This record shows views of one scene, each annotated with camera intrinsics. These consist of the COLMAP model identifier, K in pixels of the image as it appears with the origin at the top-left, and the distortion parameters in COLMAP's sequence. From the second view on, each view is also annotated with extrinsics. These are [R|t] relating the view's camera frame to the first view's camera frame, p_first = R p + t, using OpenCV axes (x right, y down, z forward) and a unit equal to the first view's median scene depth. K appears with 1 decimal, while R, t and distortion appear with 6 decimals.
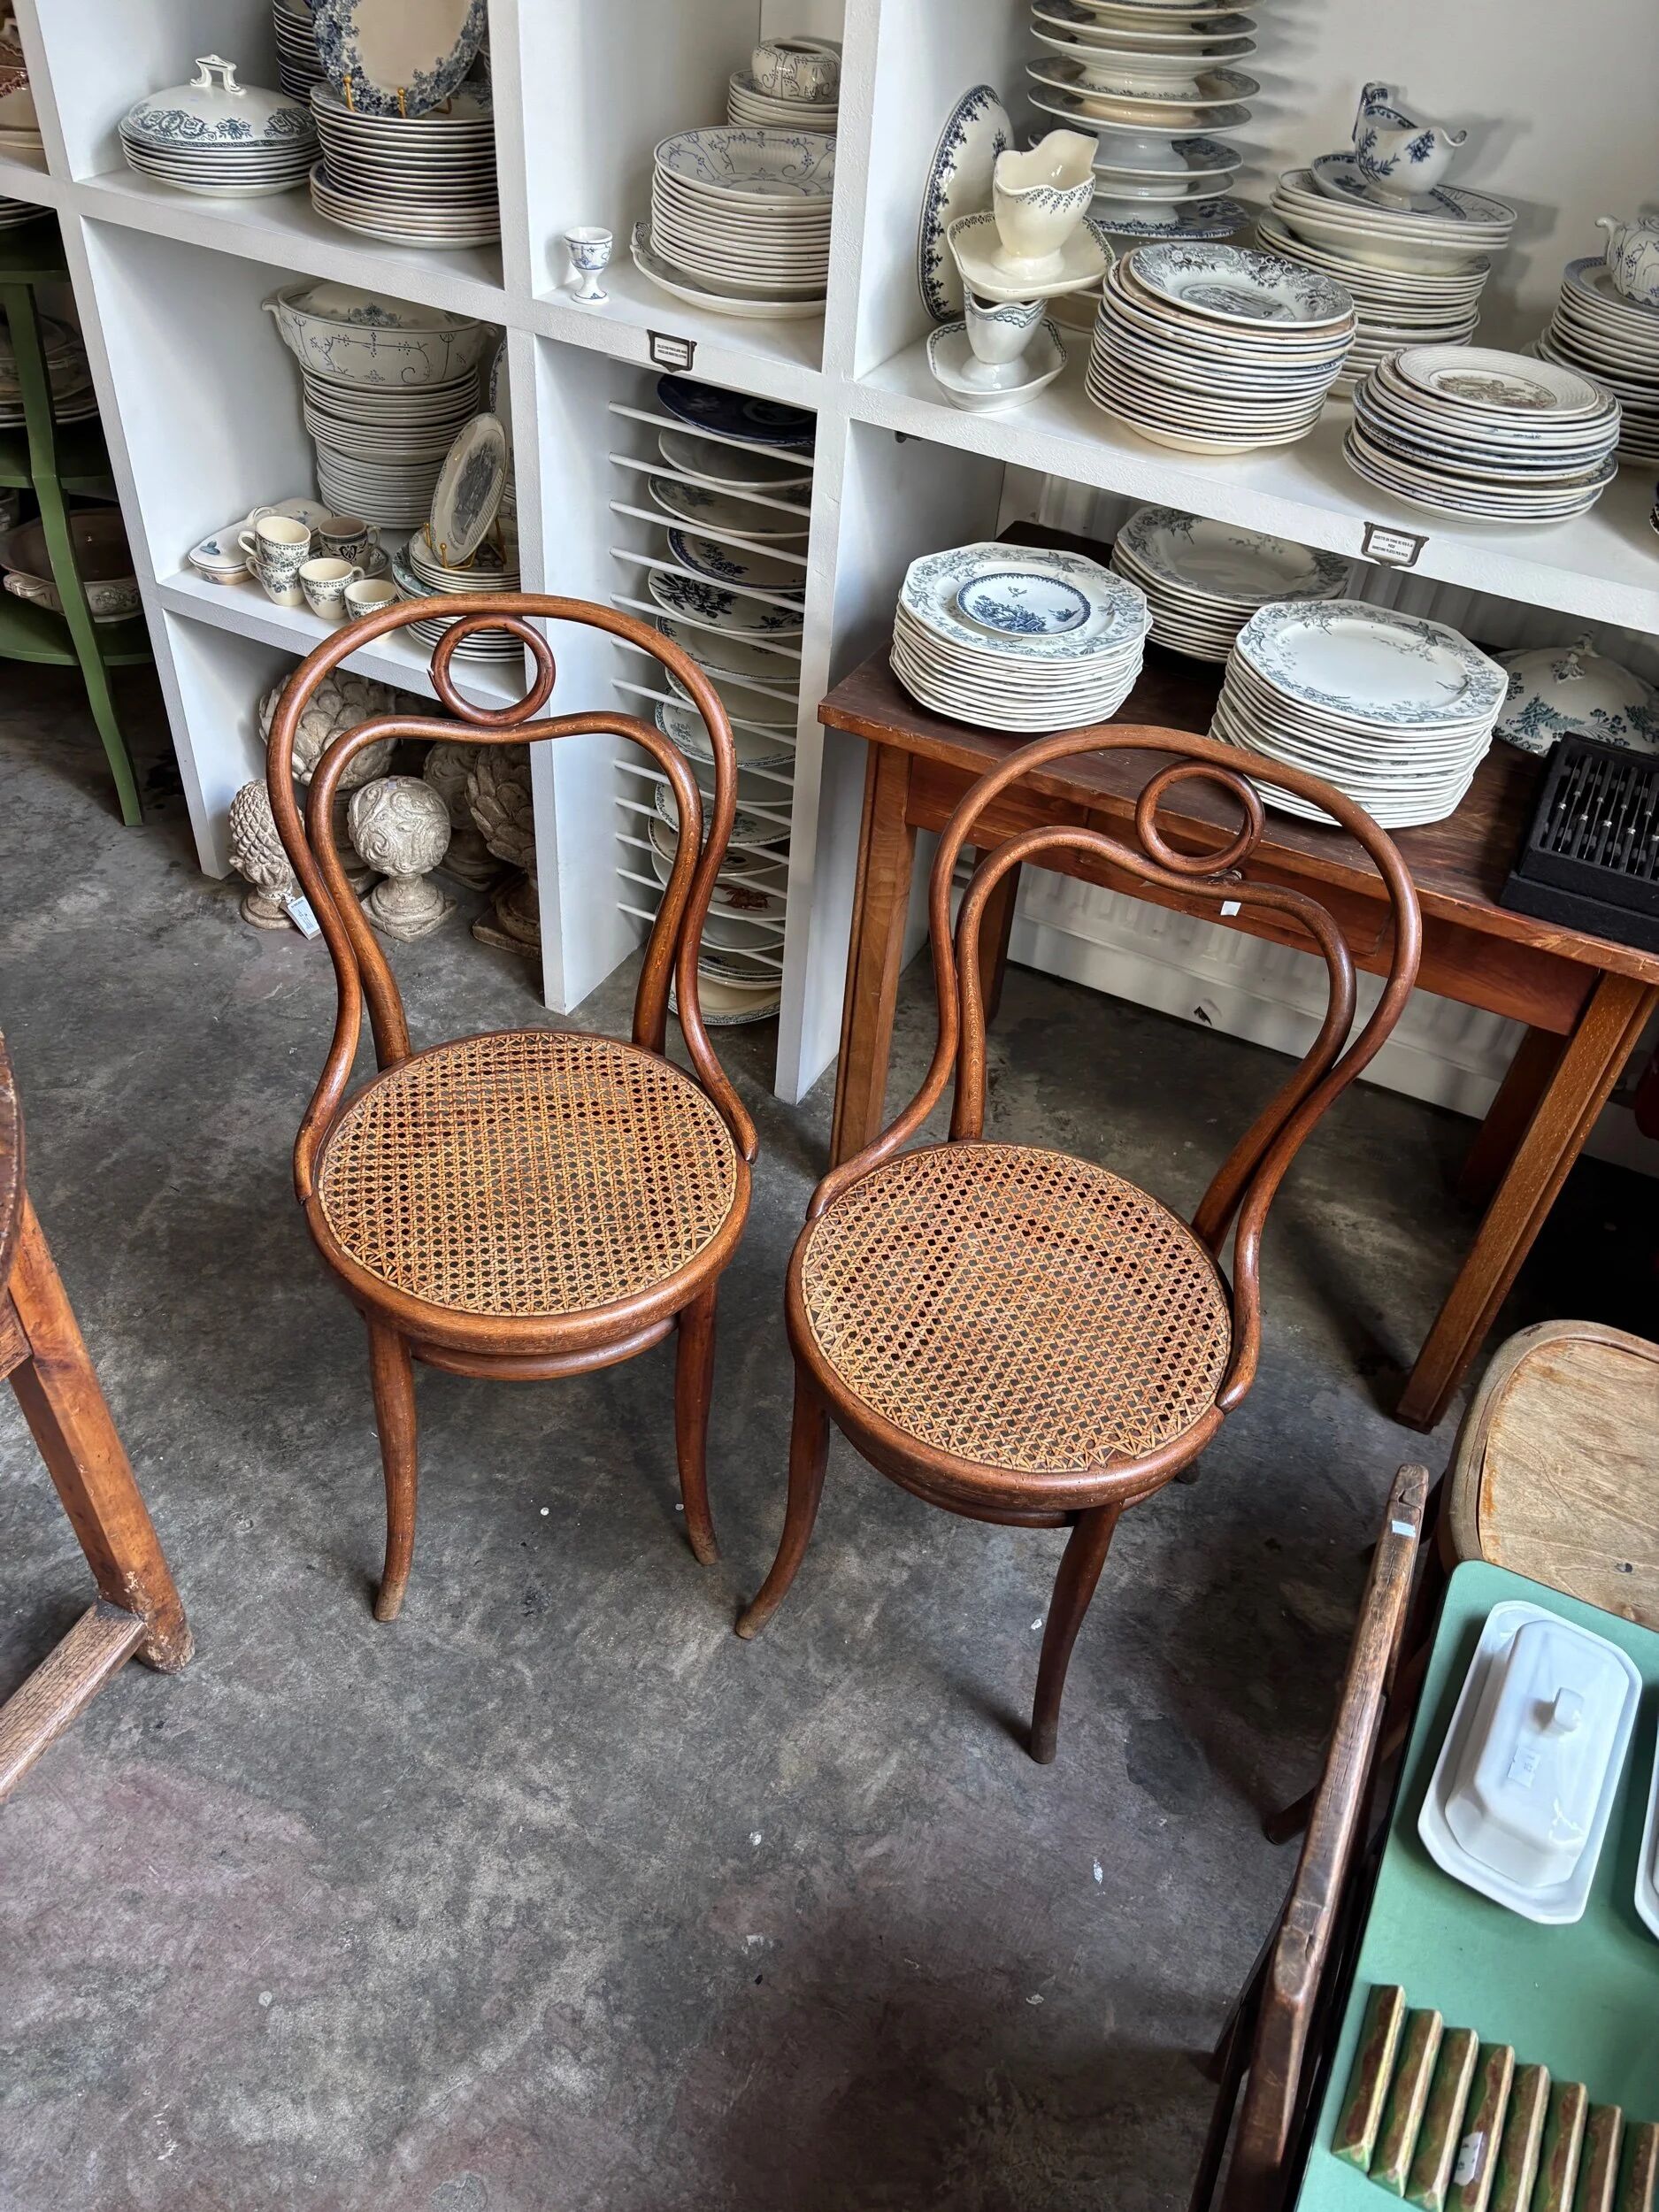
lens RADIAL K [[1683.8, 0, 840.5], [0, 1683.8, 1113.5], [0, 0, 1]] dist [0.043499, -0.054492]
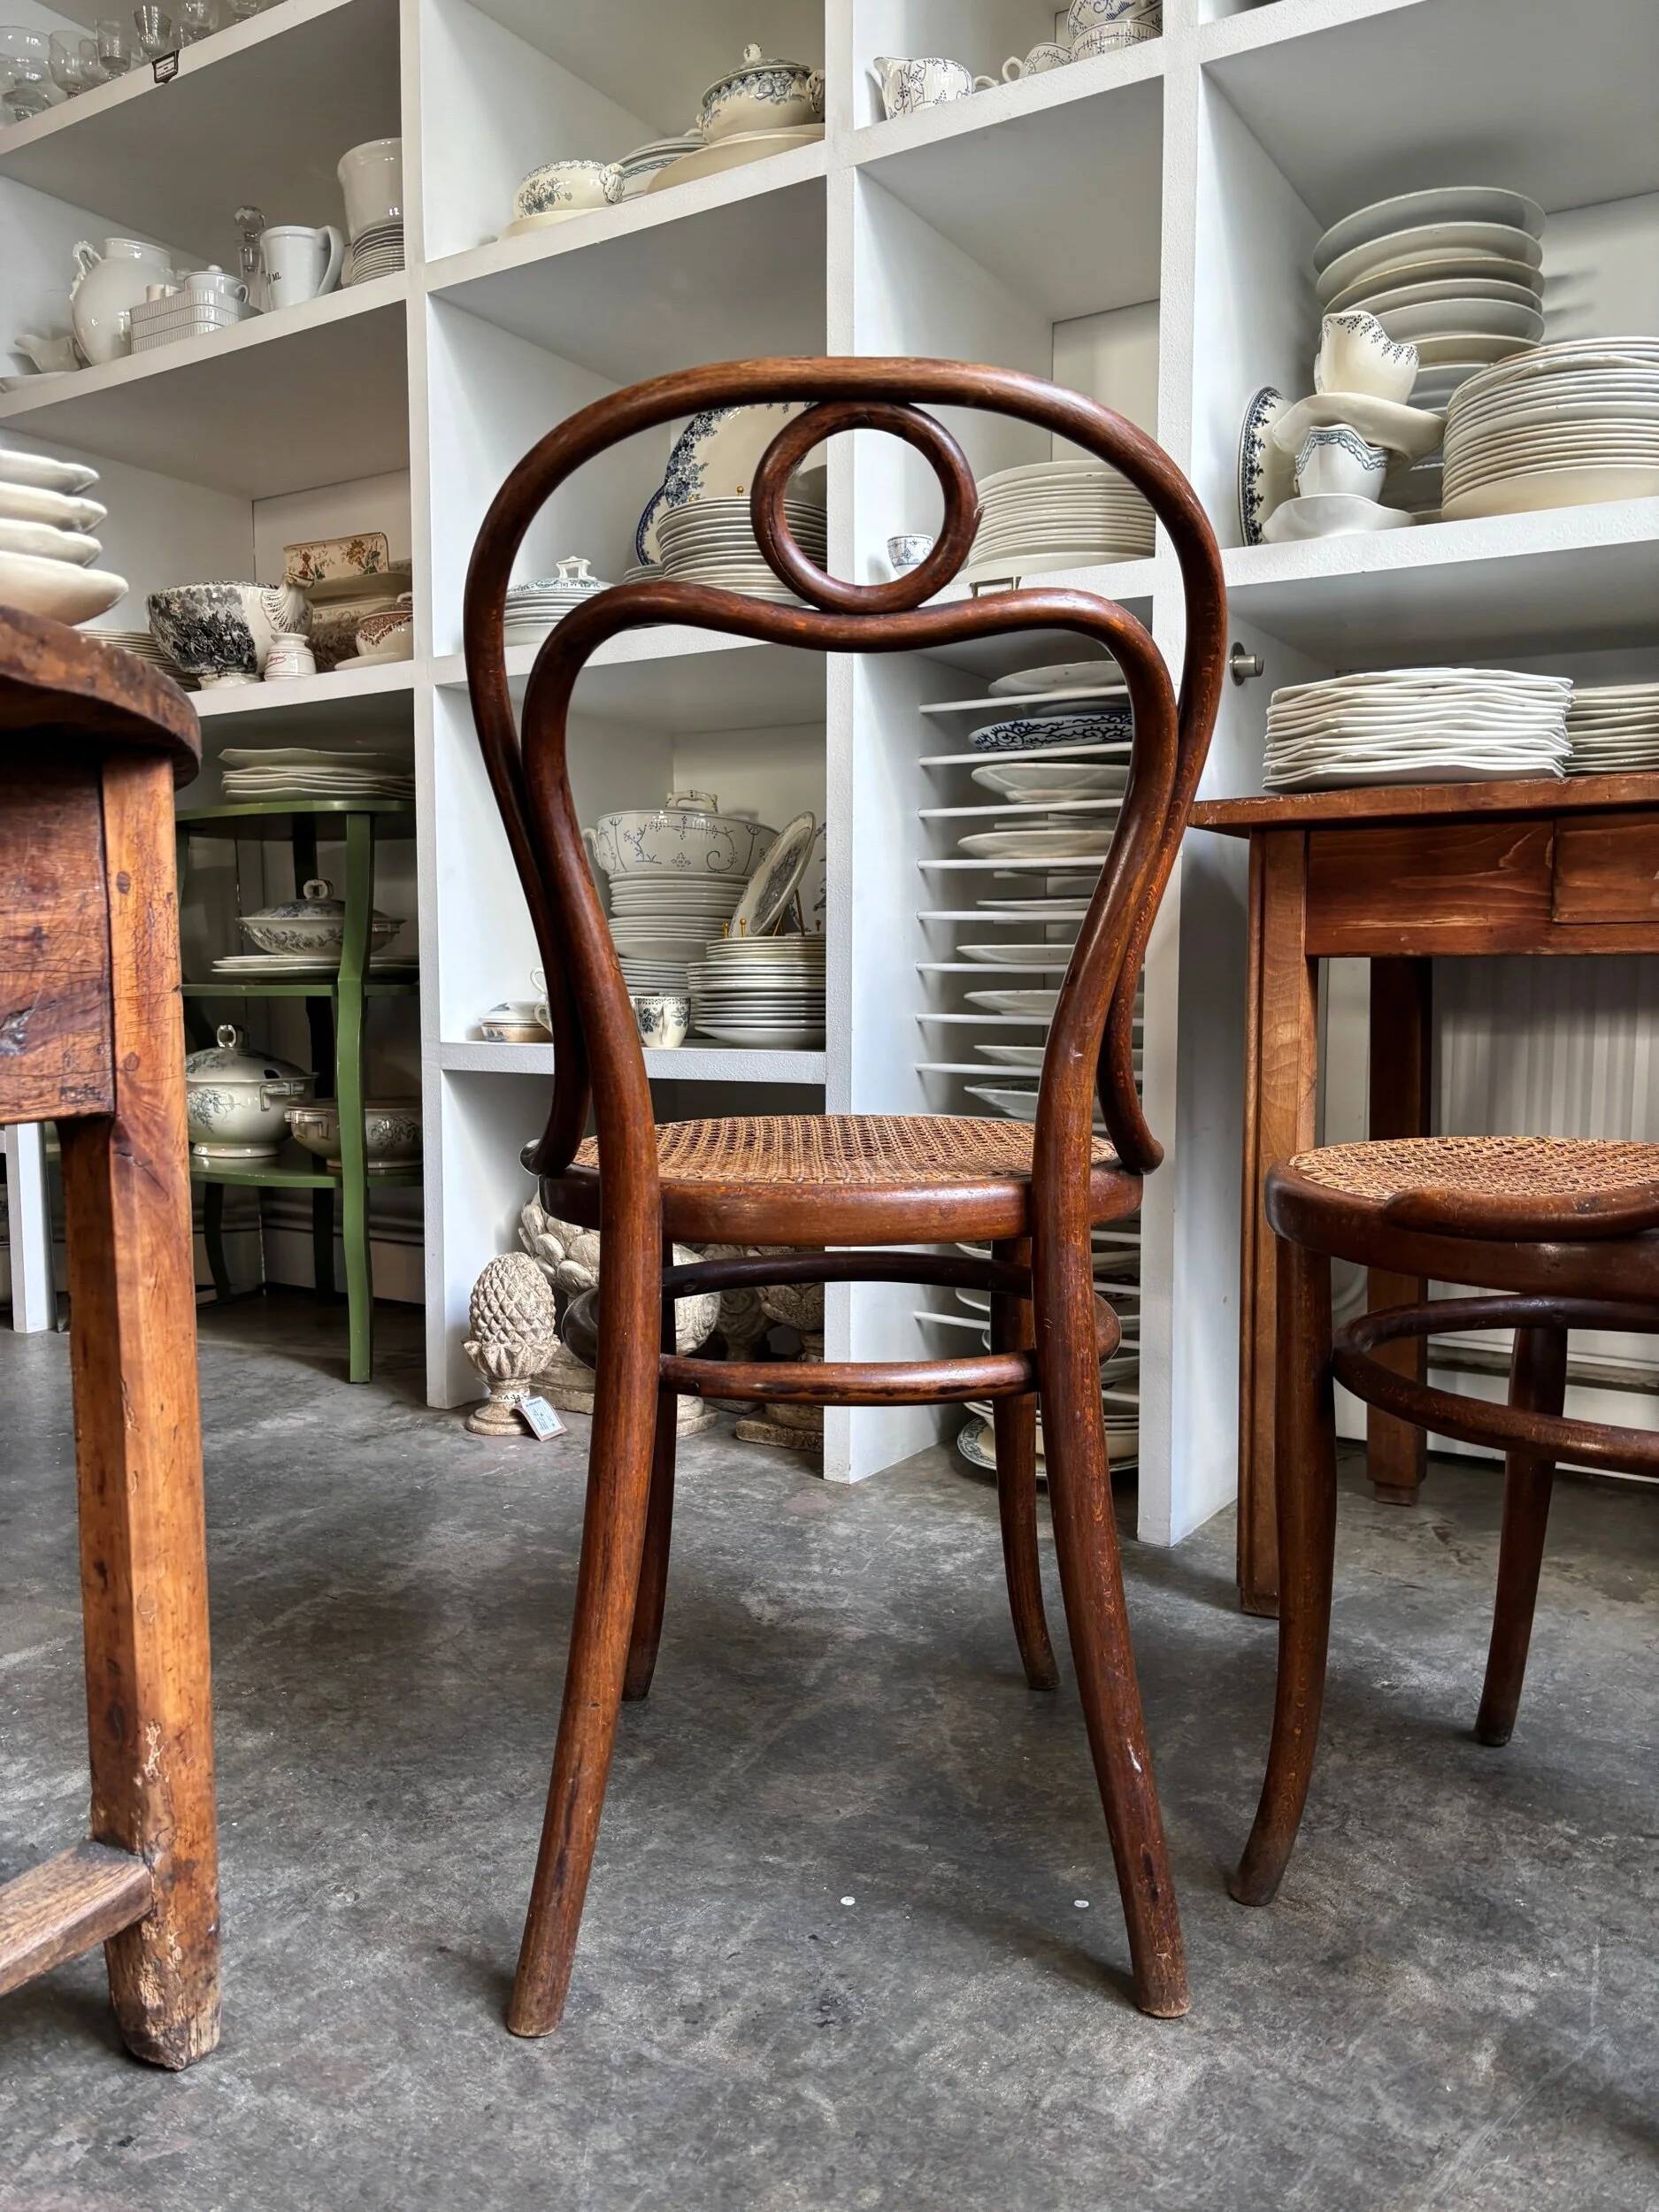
lens RADIAL K [[1683.8, 0, 836.7], [0, 1683.8, 1114.5], [0, 0, 1]] dist [0.043499, -0.054492]
pose [[0.991972, -0.064500, -0.108774, -0.108206], [-0.016807, 0.785277, -0.618917, 0.418018], [0.125337, 0.615776, 0.777888, 0.423333]]
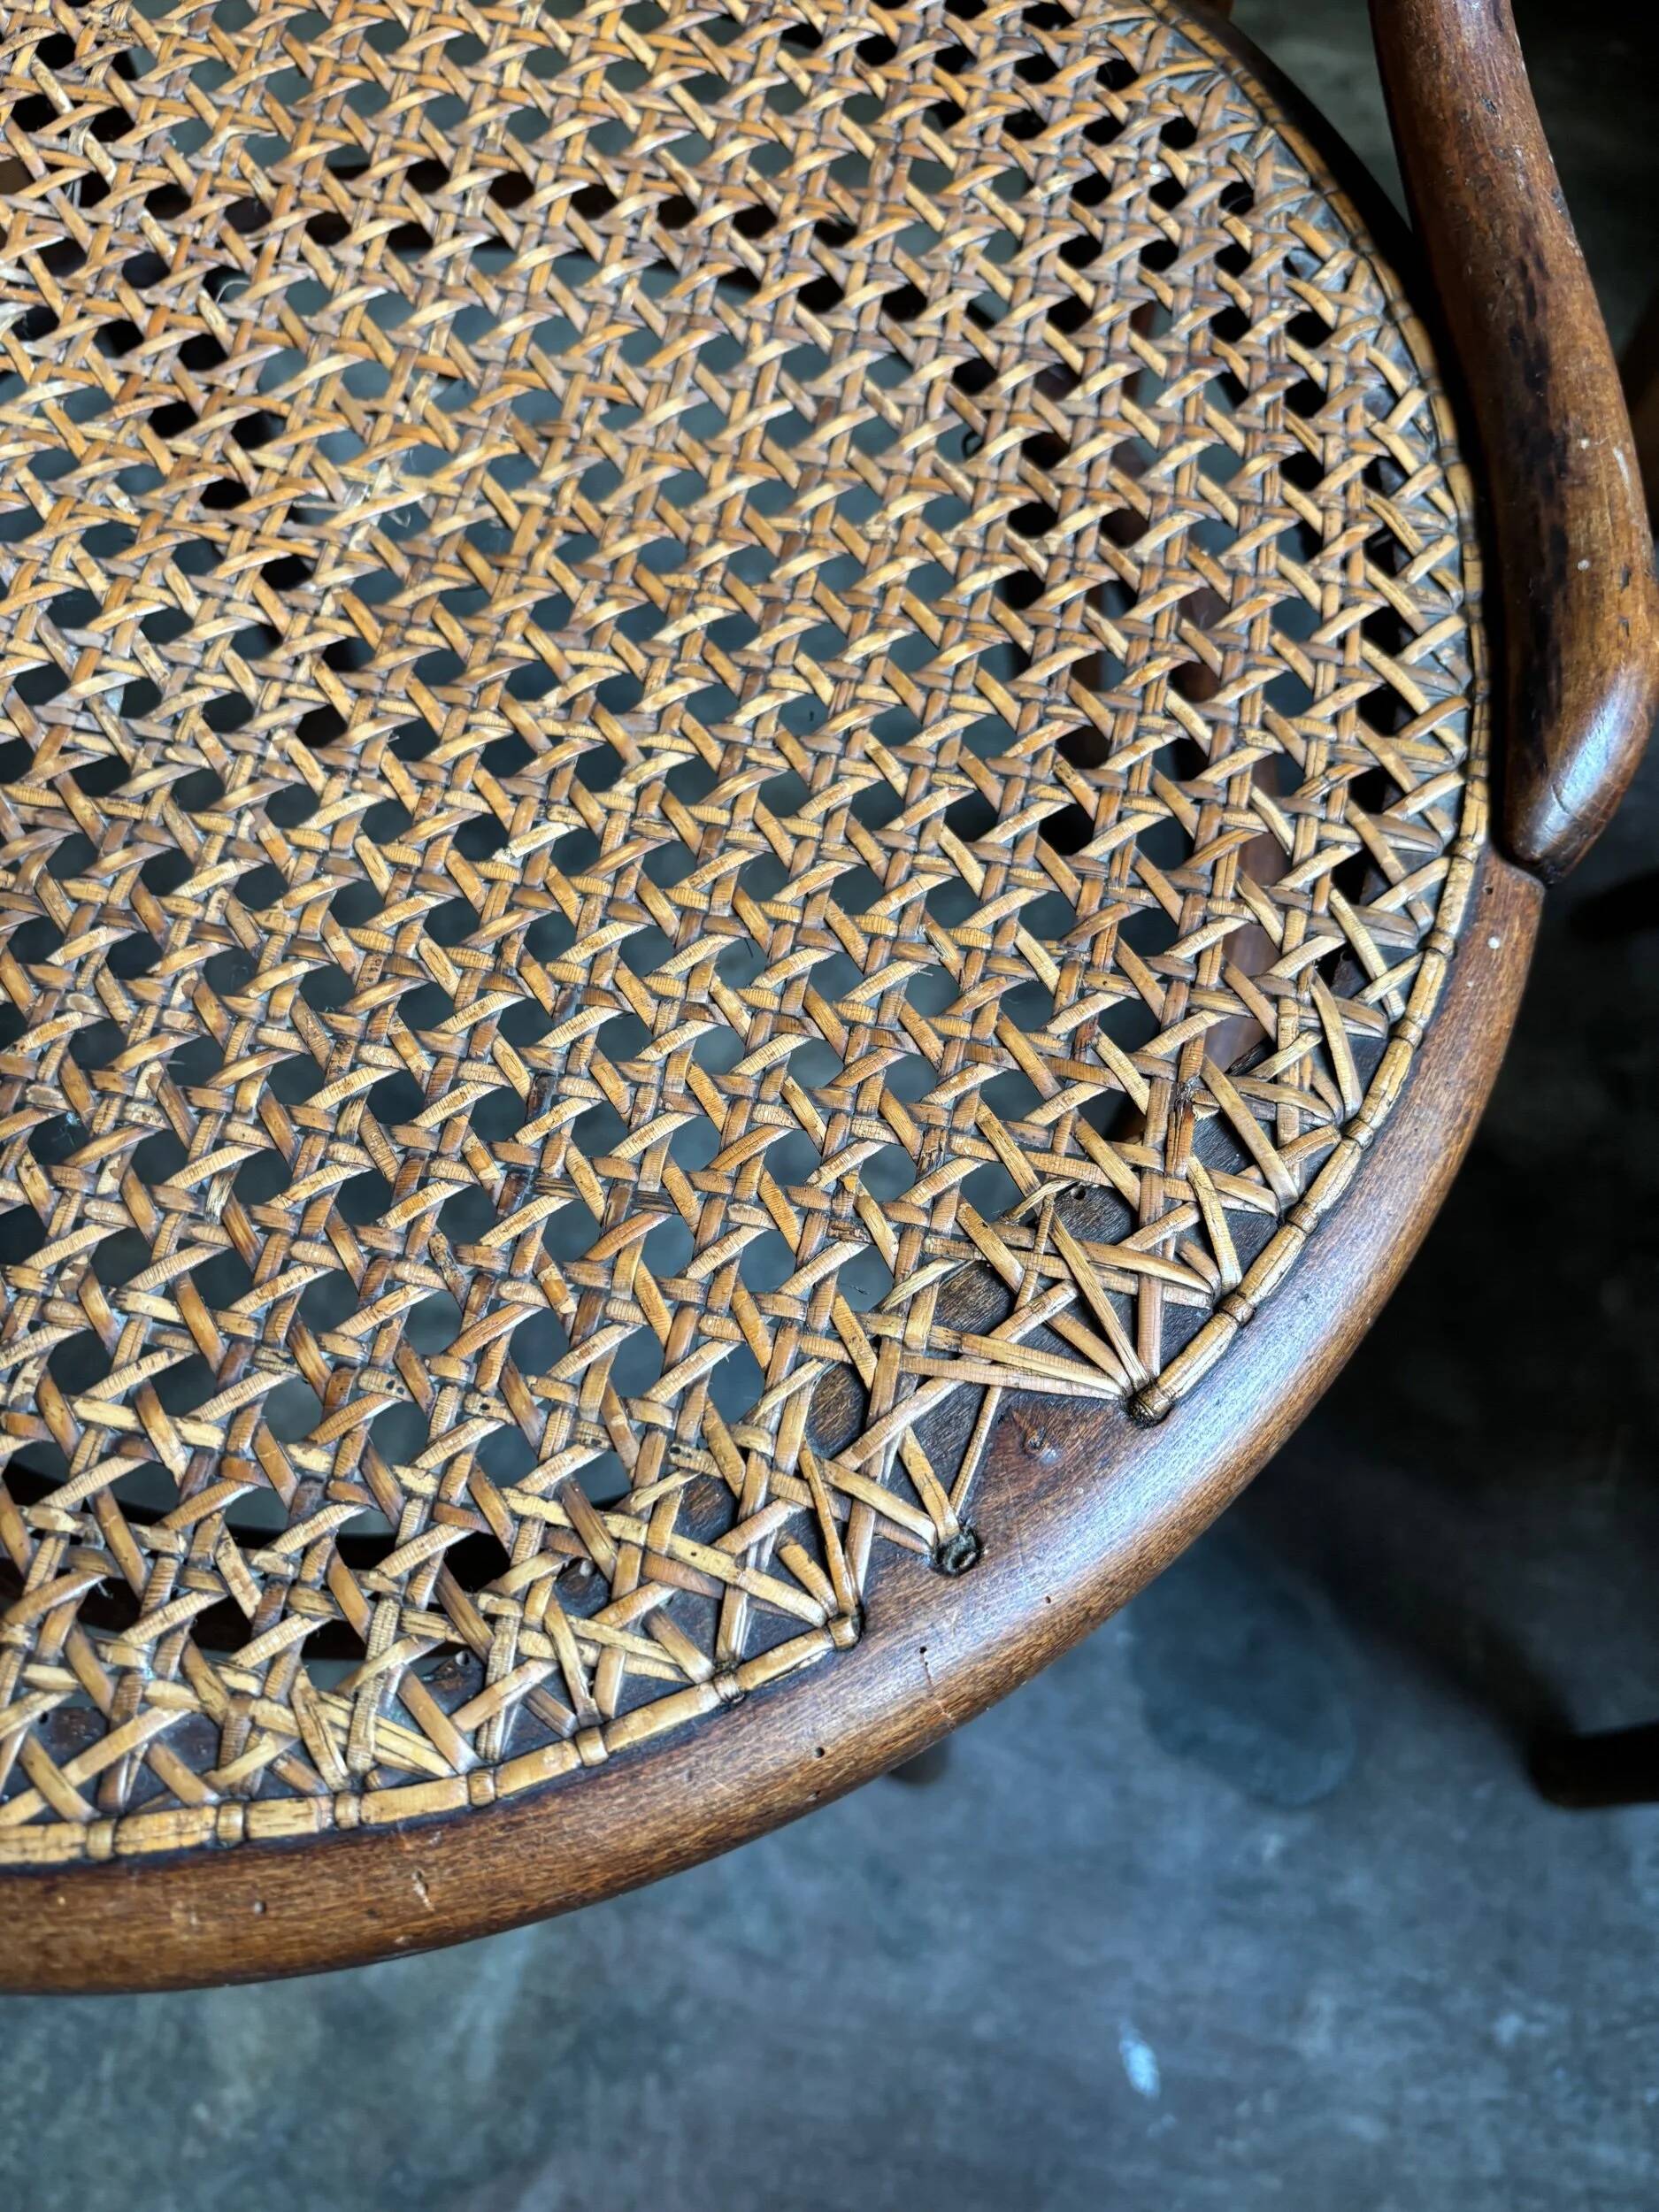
lens RADIAL K [[1683.8, 0, 809.2], [0, 1683.8, 1095.8], [0, 0, 1]] dist [0.043499, -0.054492]
pose [[0.957183, -0.286580, 0.040904, 0.122420], [0.241523, 0.868482, 0.432904, 0.089400], [-0.159586, -0.404489, 0.900512, 0.729366]]
